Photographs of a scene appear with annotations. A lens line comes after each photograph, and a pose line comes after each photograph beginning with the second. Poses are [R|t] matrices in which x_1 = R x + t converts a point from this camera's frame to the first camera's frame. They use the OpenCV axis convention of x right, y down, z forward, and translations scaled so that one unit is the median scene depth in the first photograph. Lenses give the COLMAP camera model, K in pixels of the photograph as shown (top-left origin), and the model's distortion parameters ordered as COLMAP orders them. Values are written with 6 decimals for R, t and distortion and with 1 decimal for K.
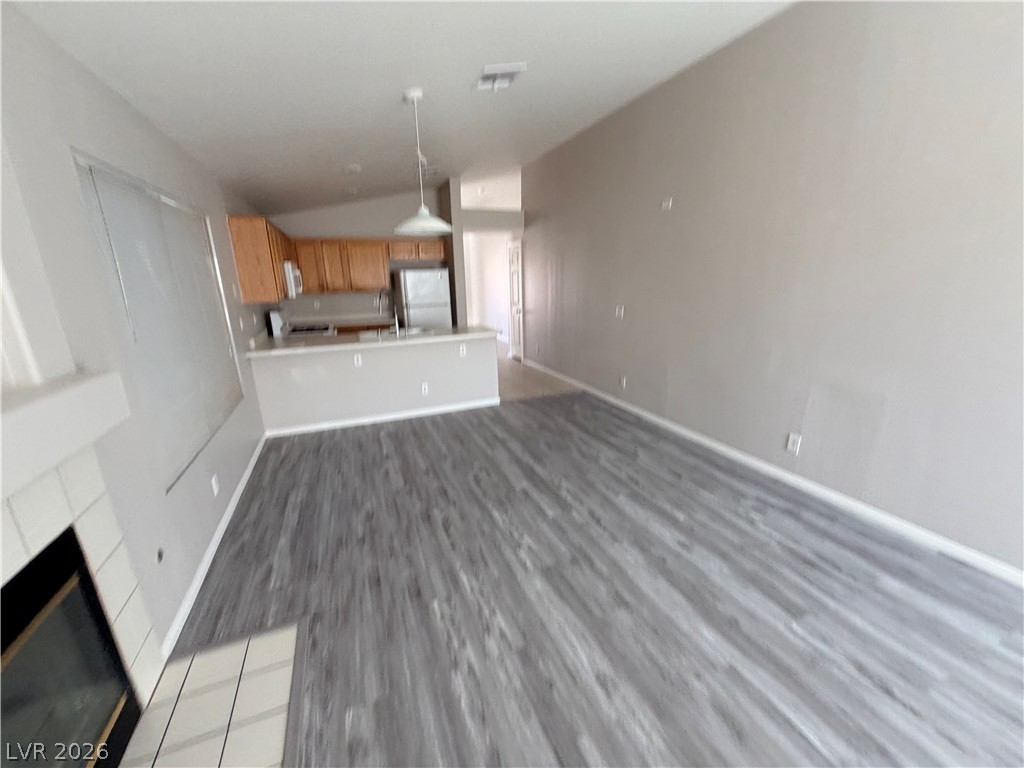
lens RADIAL K [[408.1, 0, 506.1], [0, 408.1, 378.8], [0, 0, 1]] dist [-0.000010, 0.000167]
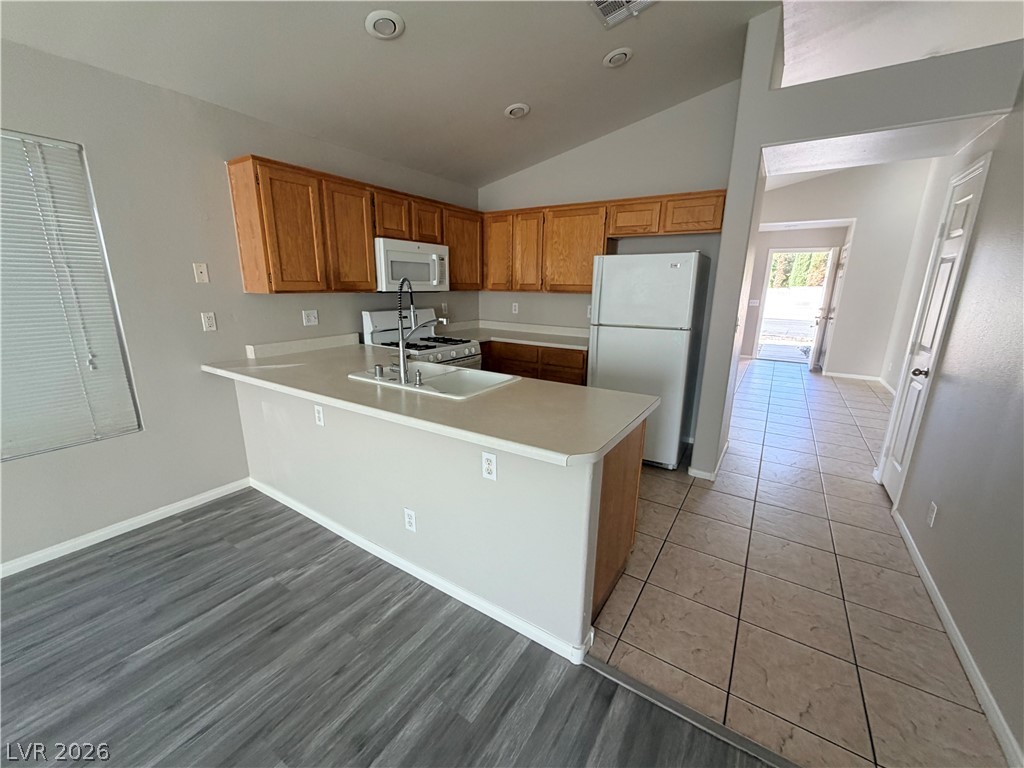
lens RADIAL K [[408.1, 0, 509.8], [0, 408.1, 385.6], [0, 0, 1]] dist [-0.000010, 0.000167]
pose [[0.573907, 0.228832, -0.786299, 0.272390], [-0.227134, 0.966974, 0.115632, -0.308942], [0.786791, 0.112233, 0.606929, 1.365348]]
